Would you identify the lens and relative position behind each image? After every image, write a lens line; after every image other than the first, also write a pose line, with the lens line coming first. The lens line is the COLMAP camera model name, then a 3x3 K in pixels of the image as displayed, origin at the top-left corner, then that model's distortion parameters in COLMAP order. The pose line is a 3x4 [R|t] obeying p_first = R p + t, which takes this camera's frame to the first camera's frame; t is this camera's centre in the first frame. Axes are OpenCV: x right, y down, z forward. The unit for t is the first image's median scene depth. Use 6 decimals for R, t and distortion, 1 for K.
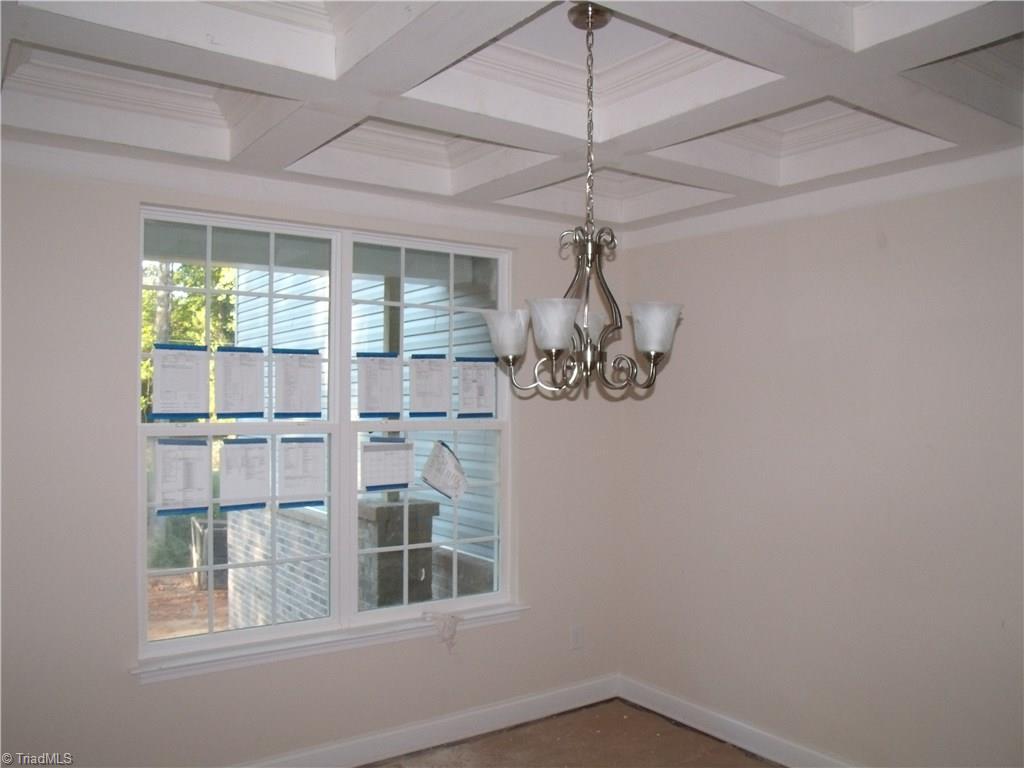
lens RADIAL K [[836.1, 0, 509.6], [0, 836.1, 404.2], [0, 0, 1]] dist [-0.061417, 0.002458]
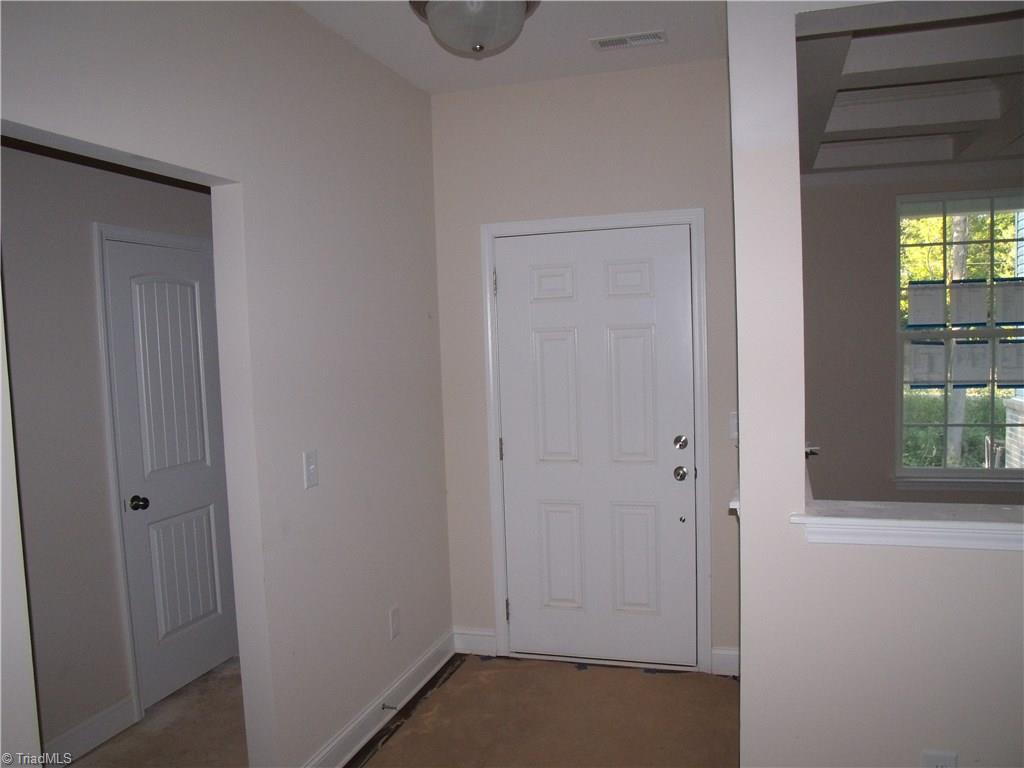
lens RADIAL K [[836.1, 0, 509.6], [0, 836.1, 404.2], [0, 0, 1]] dist [-0.061417, 0.002458]
pose [[0.615678, 0.030559, -0.787405, 0.323465], [0.037914, 0.996942, 0.068335, 0.022316], [0.787086, -0.071926, 0.612636, -0.547757]]
